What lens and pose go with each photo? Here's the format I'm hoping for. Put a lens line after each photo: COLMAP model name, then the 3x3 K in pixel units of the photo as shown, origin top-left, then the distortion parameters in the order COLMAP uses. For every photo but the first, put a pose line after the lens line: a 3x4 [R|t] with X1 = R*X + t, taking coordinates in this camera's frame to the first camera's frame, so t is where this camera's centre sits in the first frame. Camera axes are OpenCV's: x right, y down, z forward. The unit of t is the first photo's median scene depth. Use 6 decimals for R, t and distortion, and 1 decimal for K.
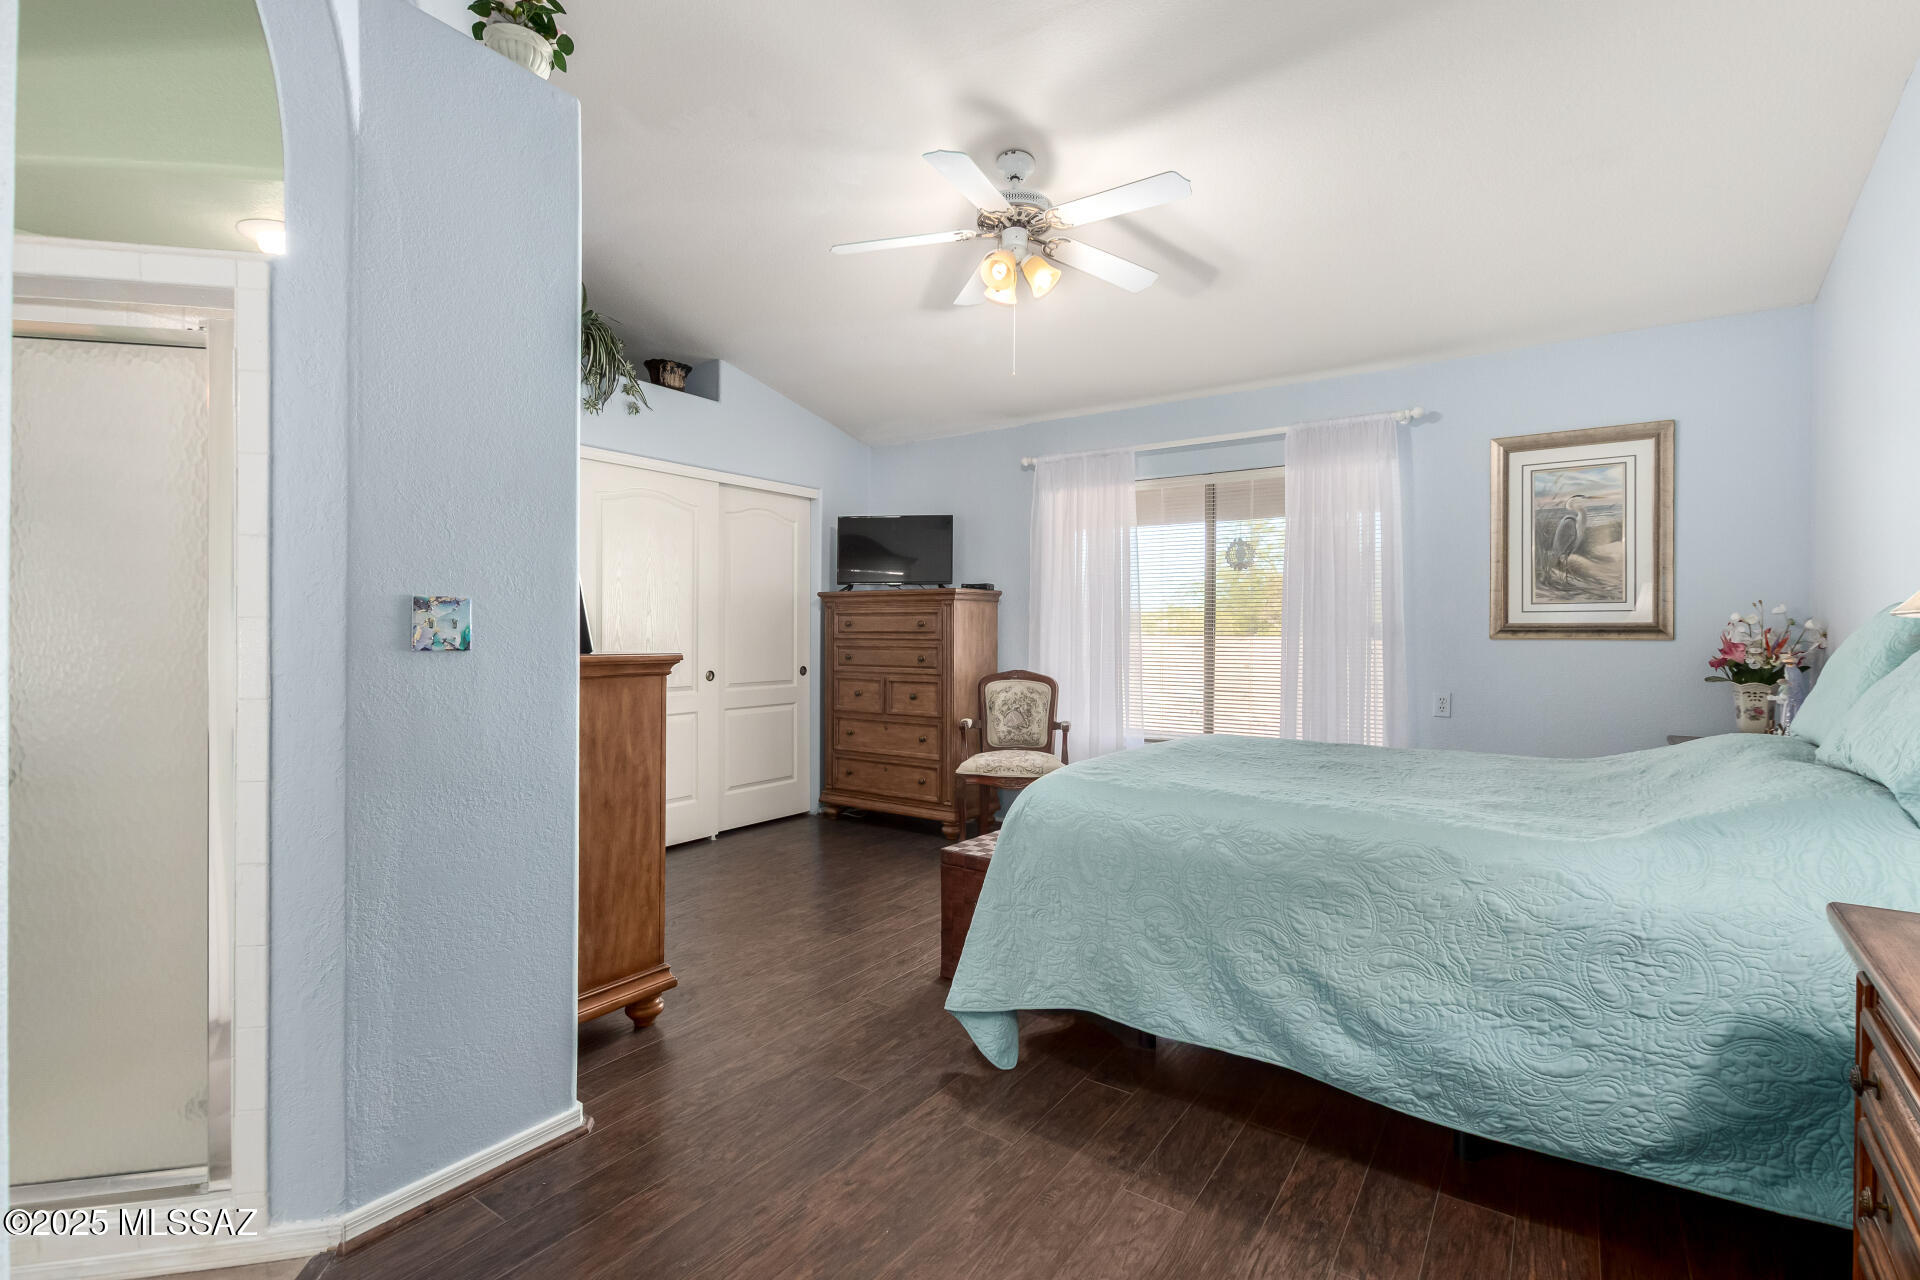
lens RADIAL K [[874.0, 0, 970.3], [0, 874.0, 641.6], [0, 0, 1]] dist [0.000452, -0.001729]
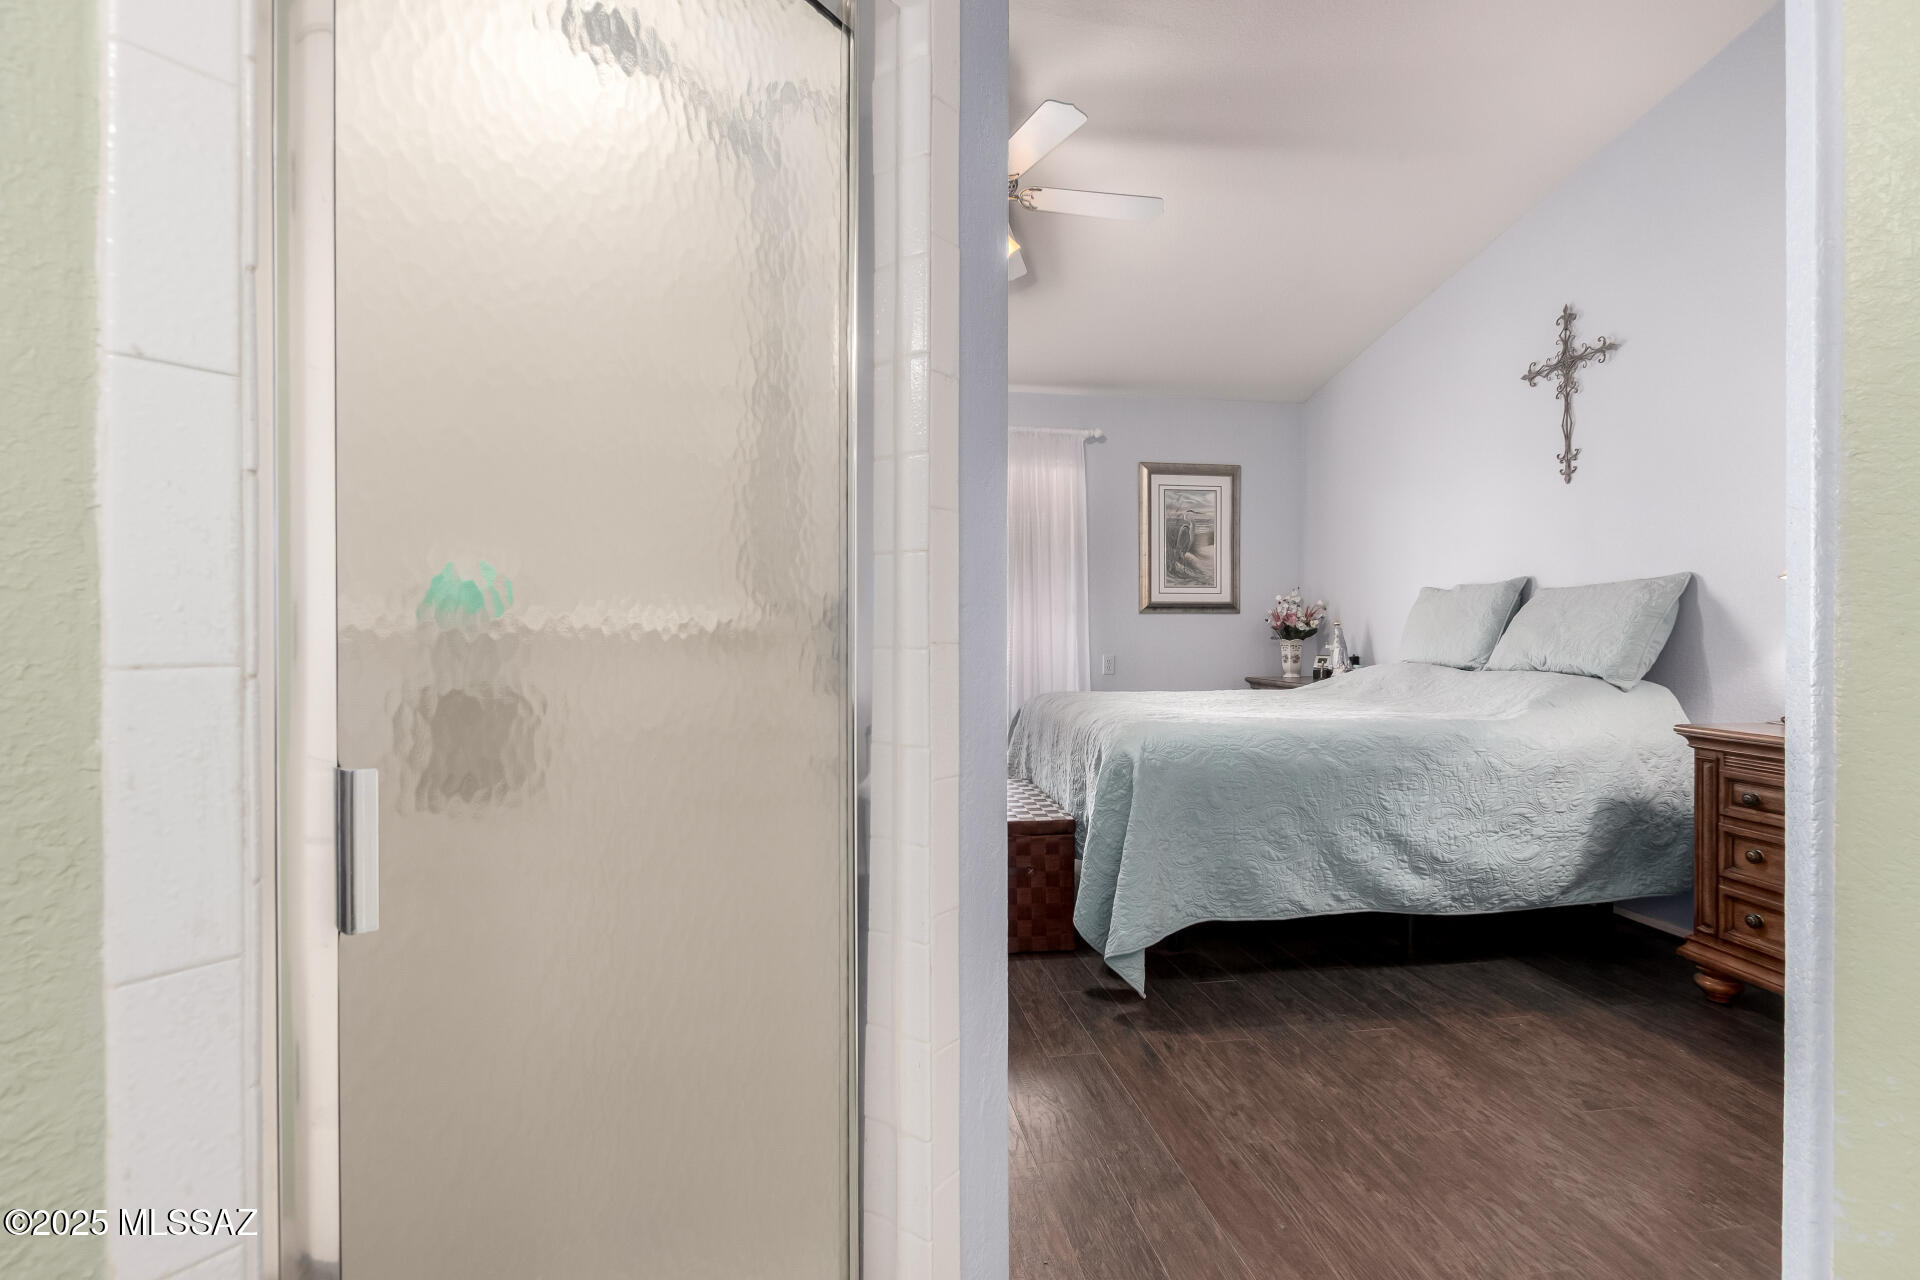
lens RADIAL K [[874.0, 0, 970.3], [0, 874.0, 641.6], [0, 0, 1]] dist [0.000452, -0.001729]
pose [[0.719273, -0.013699, 0.694593, -0.879212], [0.010664, 0.999905, 0.008678, 0.043852], [-0.694646, 0.001165, 0.719351, 0.392419]]
